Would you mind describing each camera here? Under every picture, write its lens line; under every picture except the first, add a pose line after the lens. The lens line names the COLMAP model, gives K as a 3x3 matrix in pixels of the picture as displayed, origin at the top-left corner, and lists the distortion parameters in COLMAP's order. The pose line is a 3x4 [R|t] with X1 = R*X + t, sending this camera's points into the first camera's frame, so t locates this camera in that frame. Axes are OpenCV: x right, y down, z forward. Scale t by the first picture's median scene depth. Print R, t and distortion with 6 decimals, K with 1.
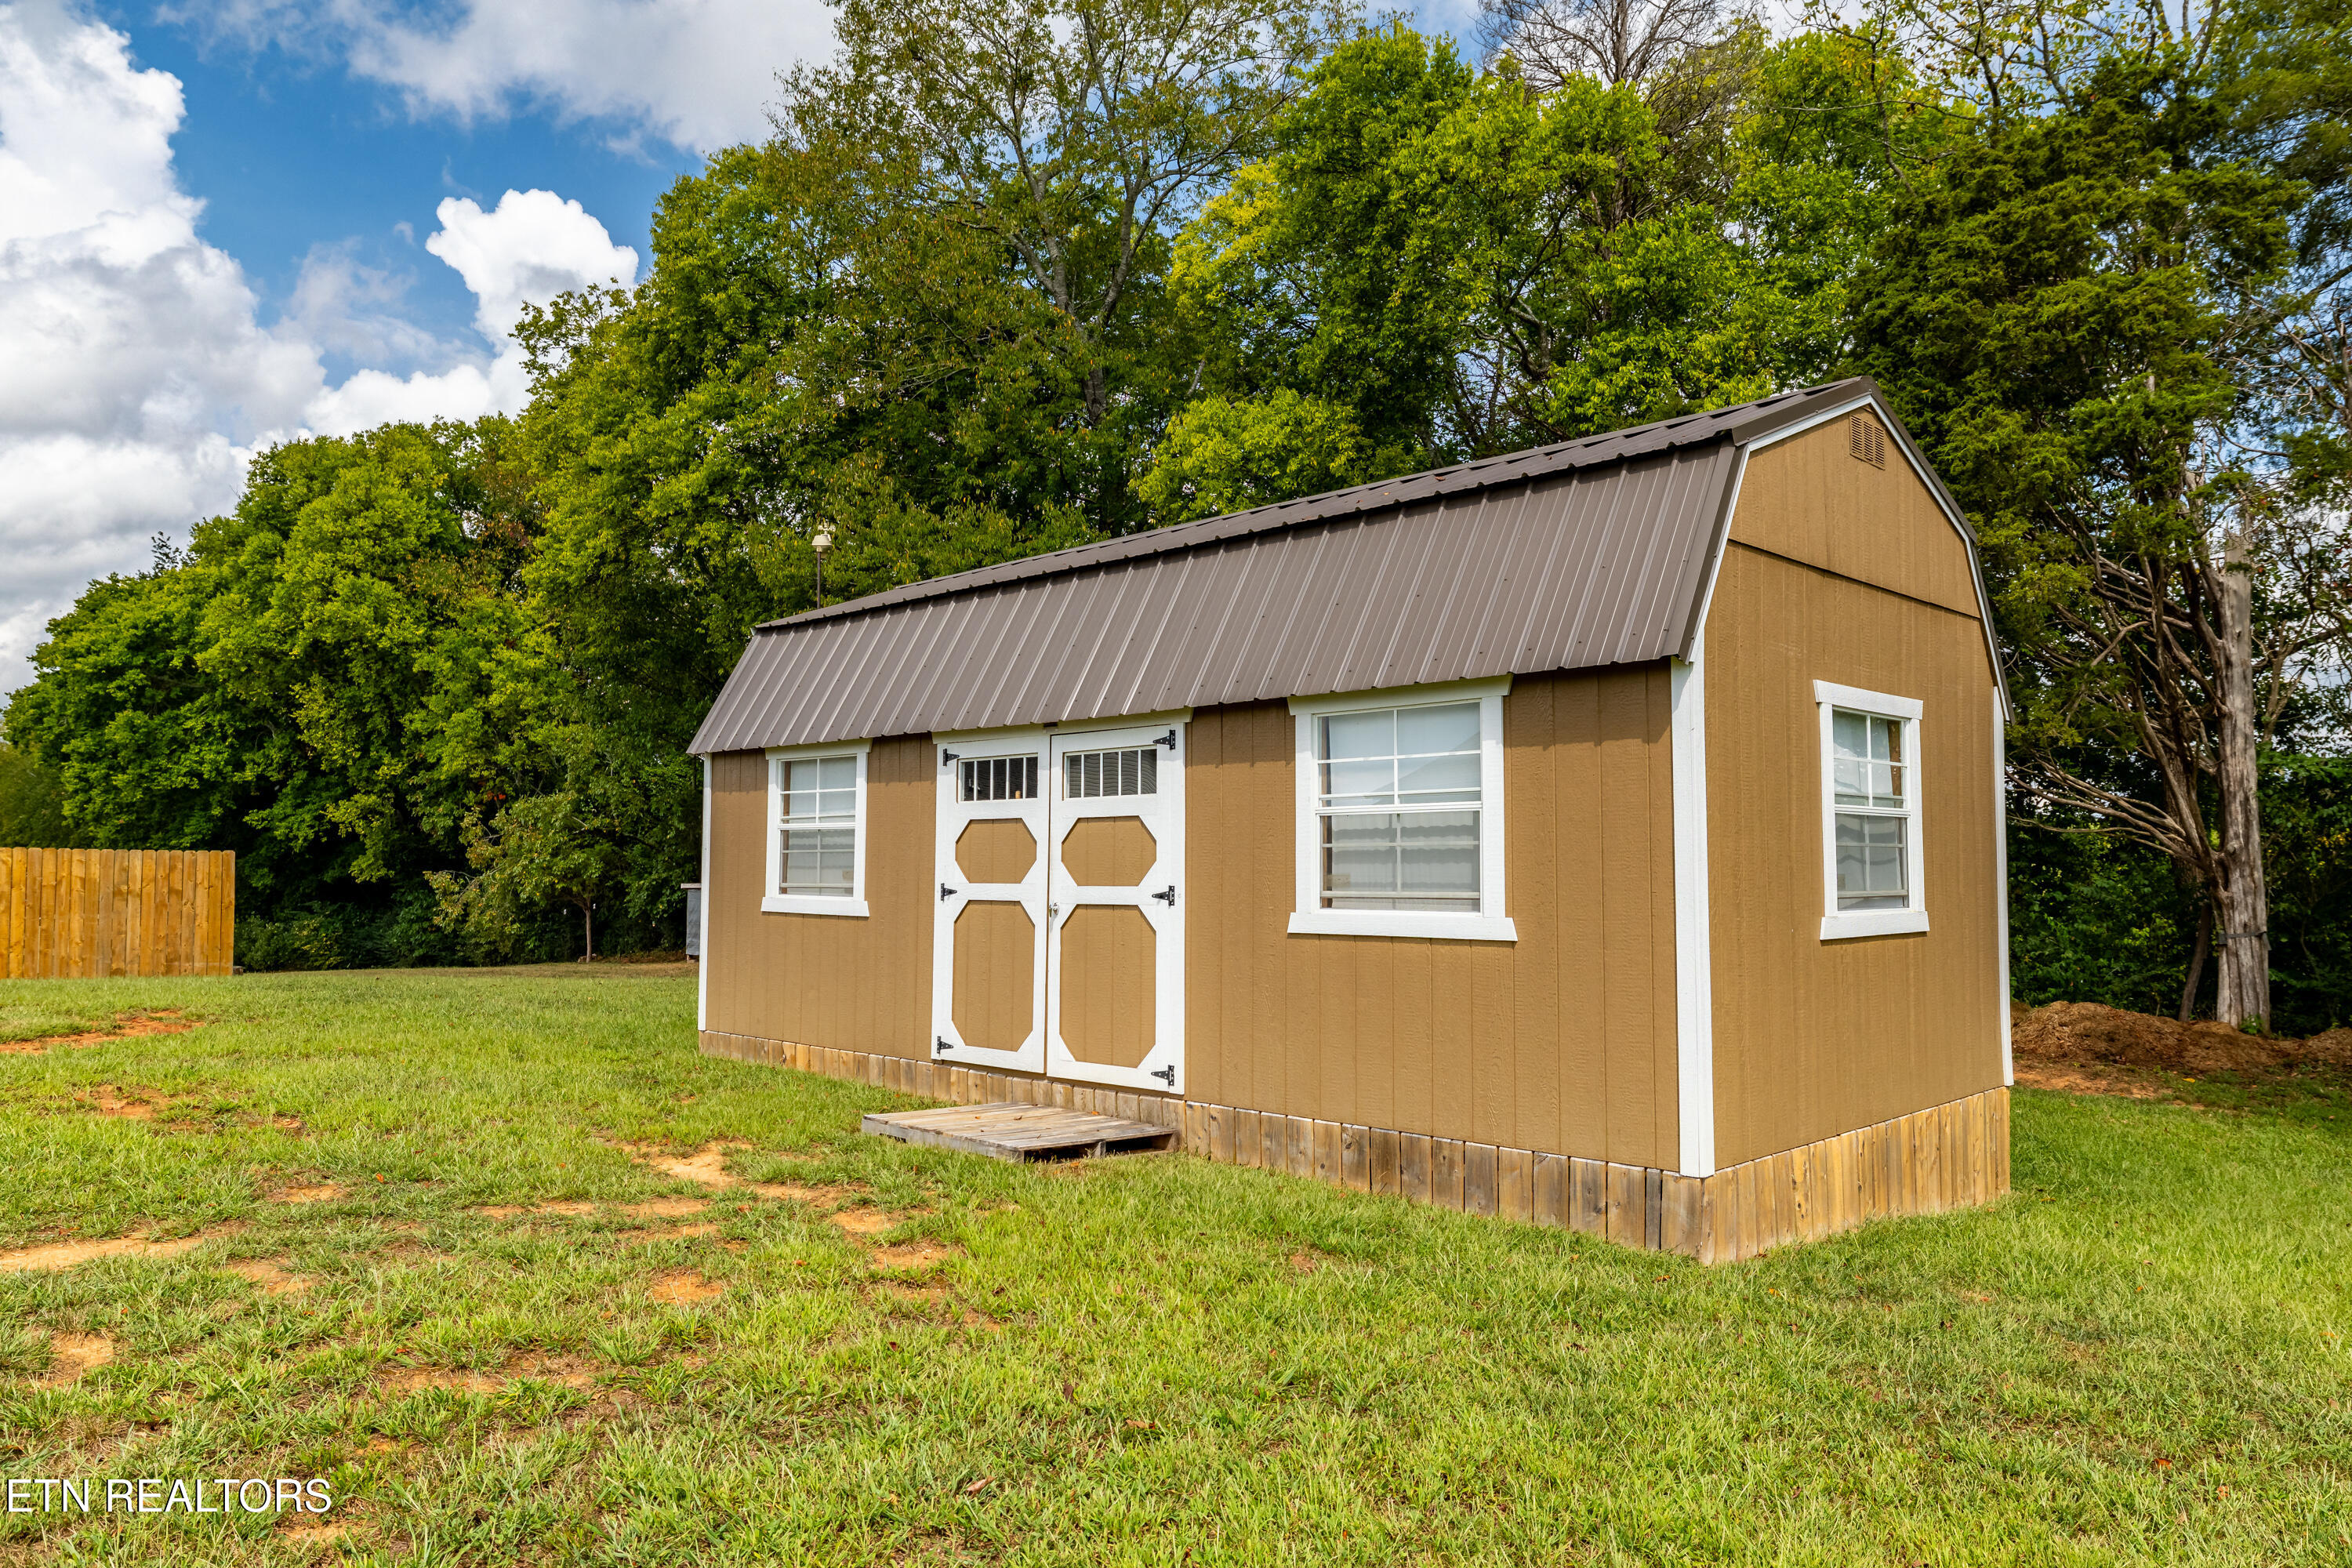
lens RADIAL K [[1585.0, 0, 1176.0], [0, 1585.0, 784.0], [0, 0, 1]] dist [-0.001523, -0.000923]
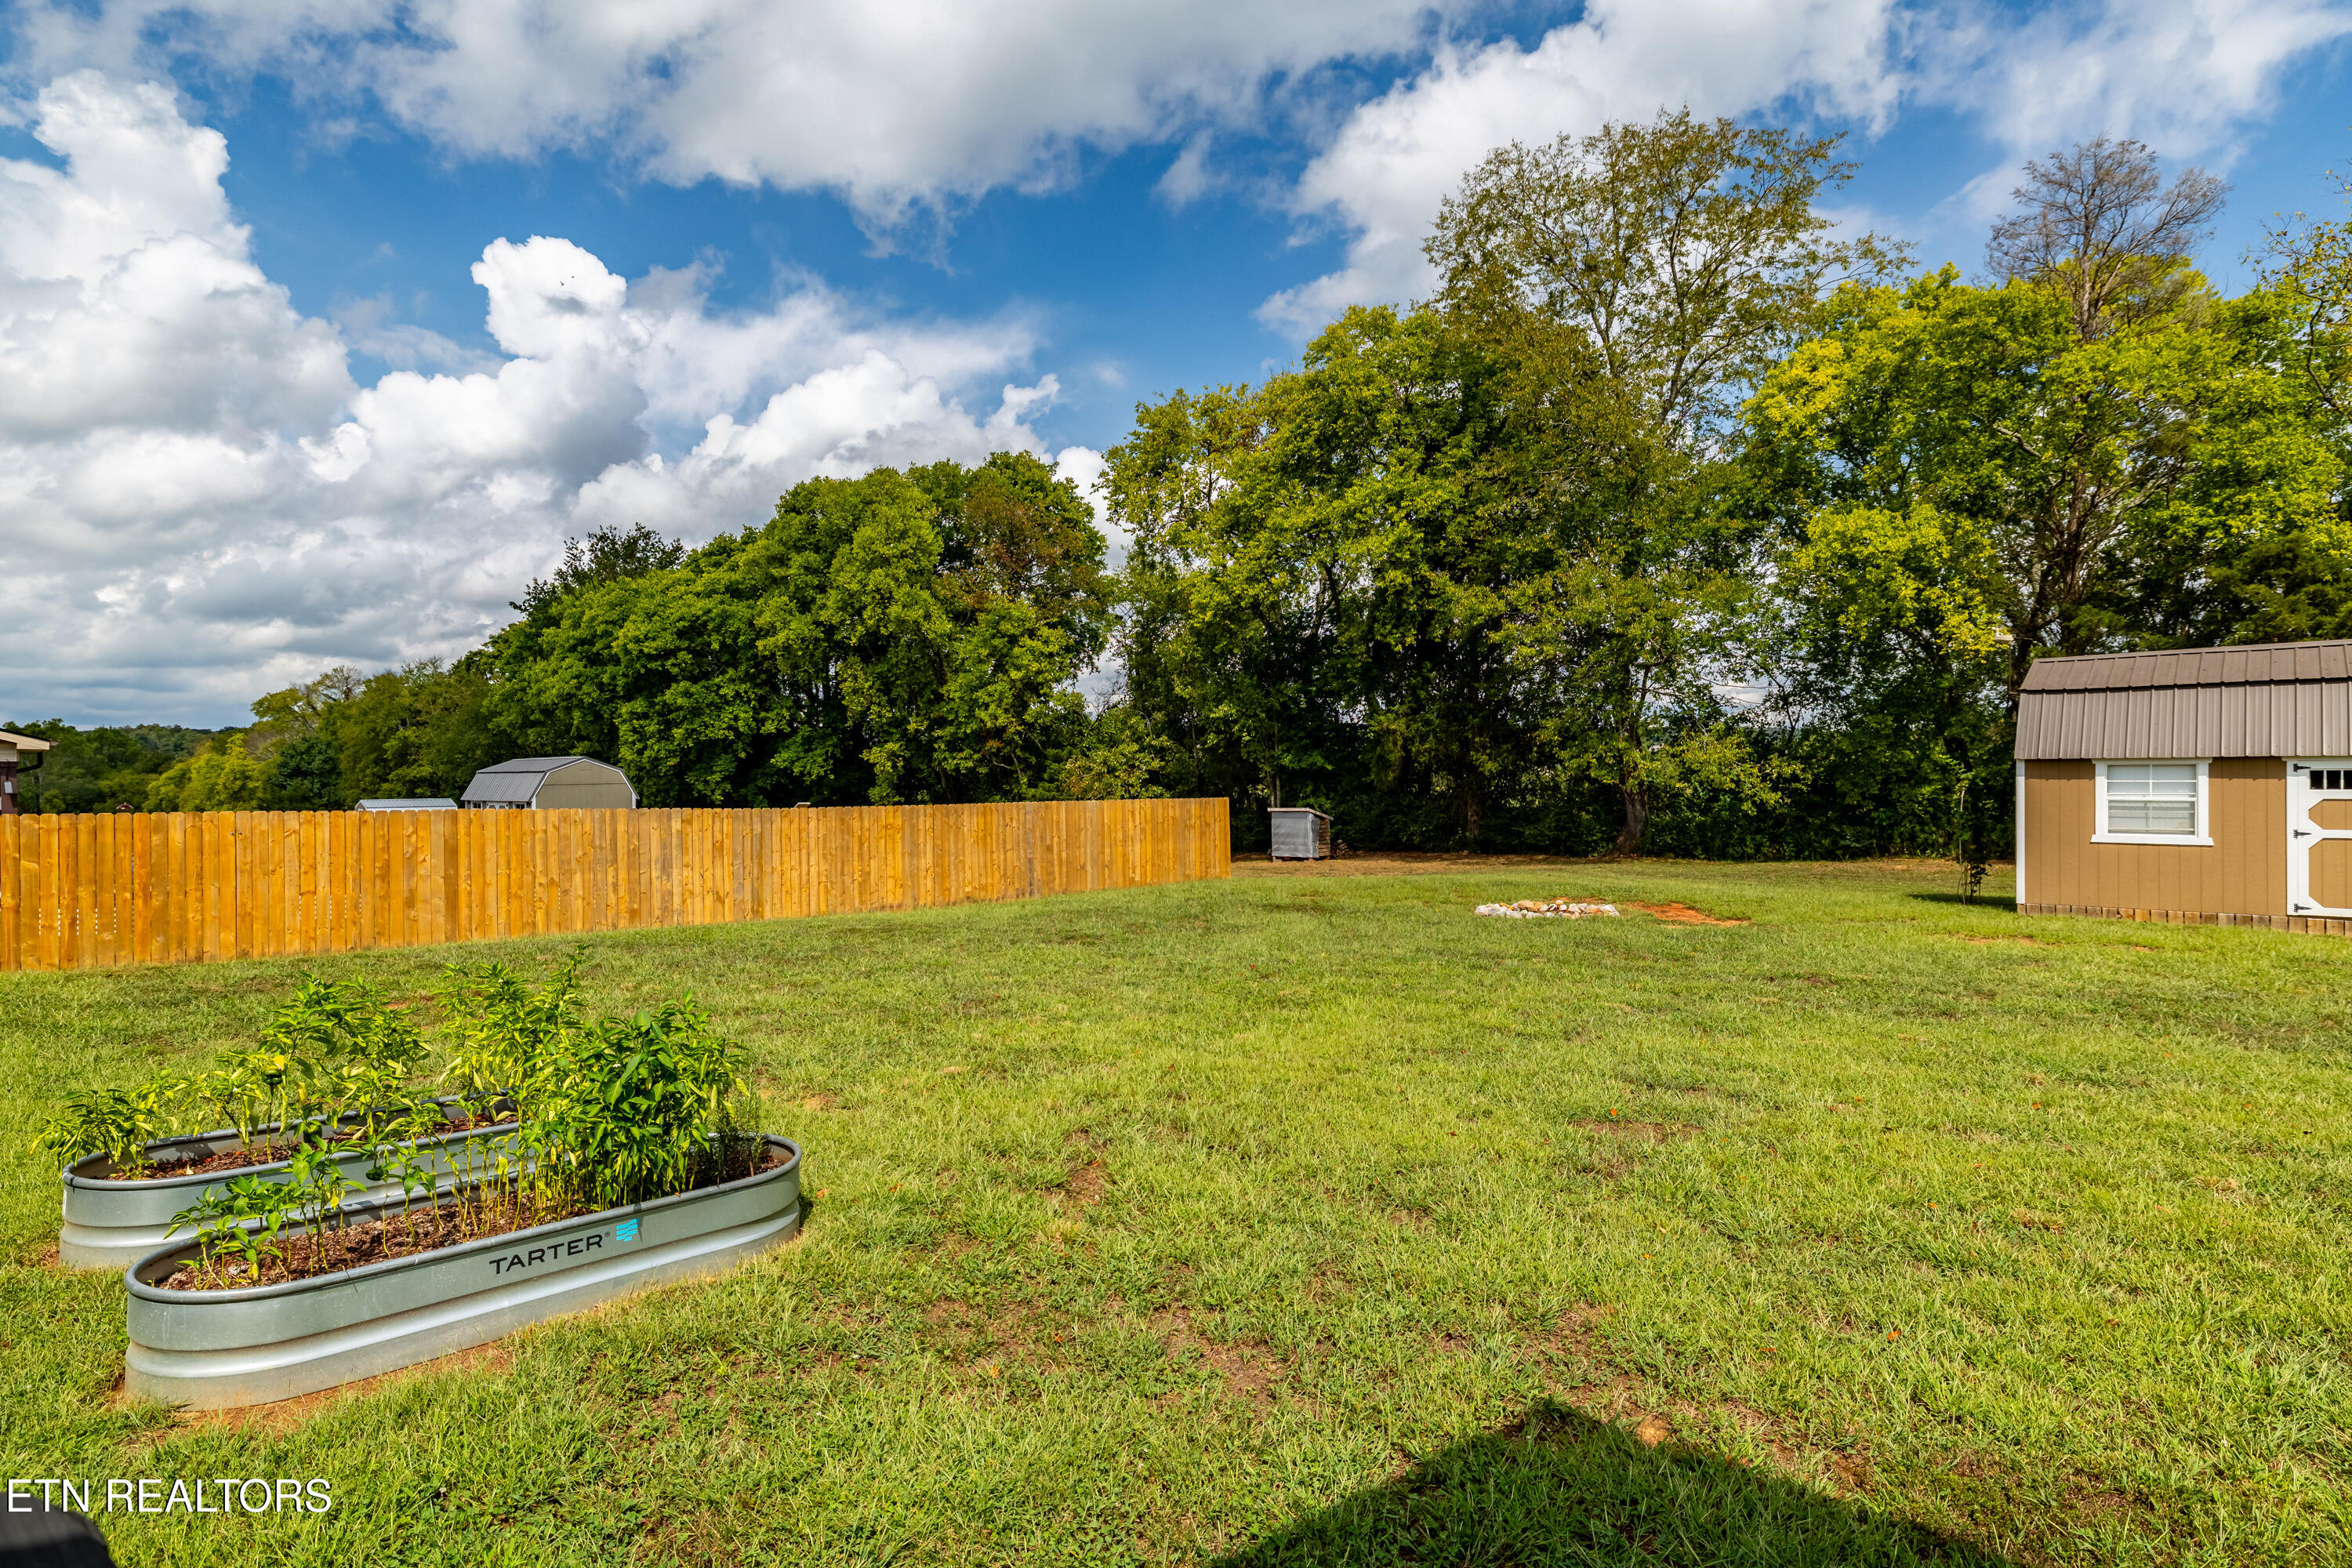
lens RADIAL K [[1246.0, 0, 1176.0], [0, 1246.0, 784.0], [0, 0, 1]] dist [-0.000831, -0.000322]
pose [[0.998426, -0.012887, 0.054575, -1.145400], [0.009600, 0.998148, 0.060062, -0.072895], [-0.055248, -0.059443, 0.996702, -0.356926]]
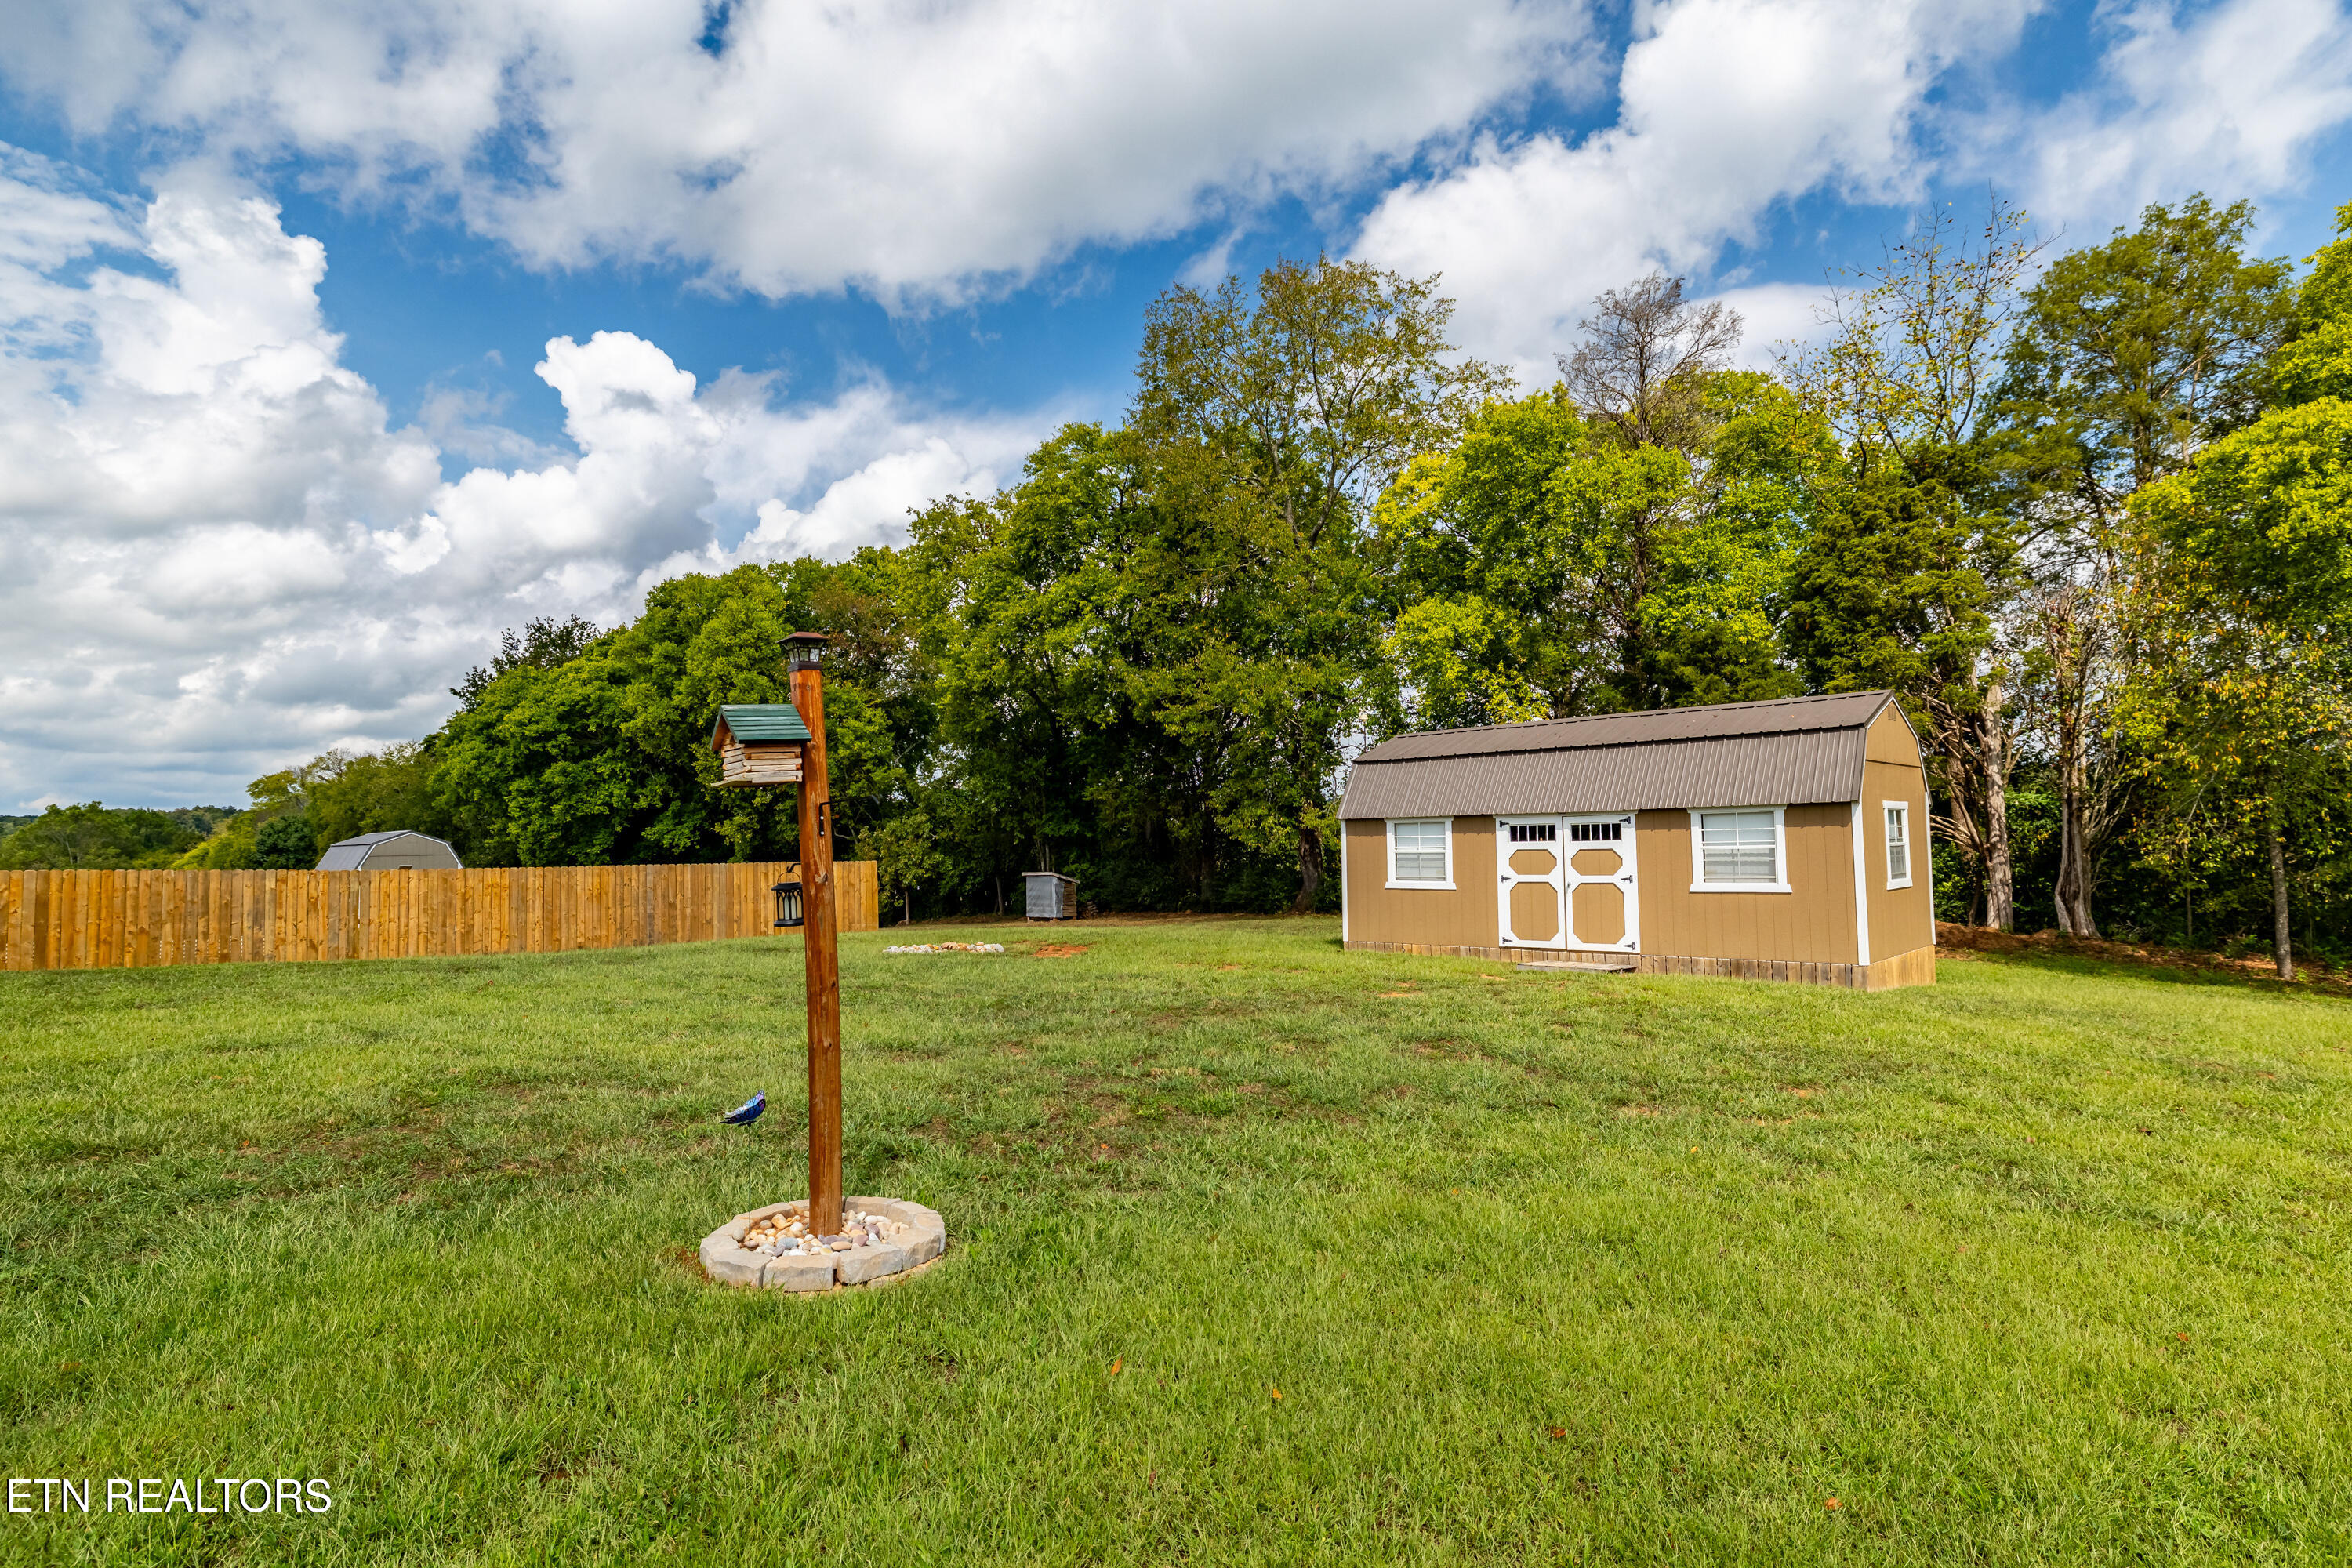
lens RADIAL K [[1230.5, 0, 1176.0], [0, 1230.5, 784.0], [0, 0, 1]] dist [0.000071, -0.001966]
pose [[0.999357, -0.018246, 0.030853, -0.484454], [0.018235, 0.999834, 0.000641, -0.061228], [-0.030860, -0.000078, 0.999524, -0.614054]]
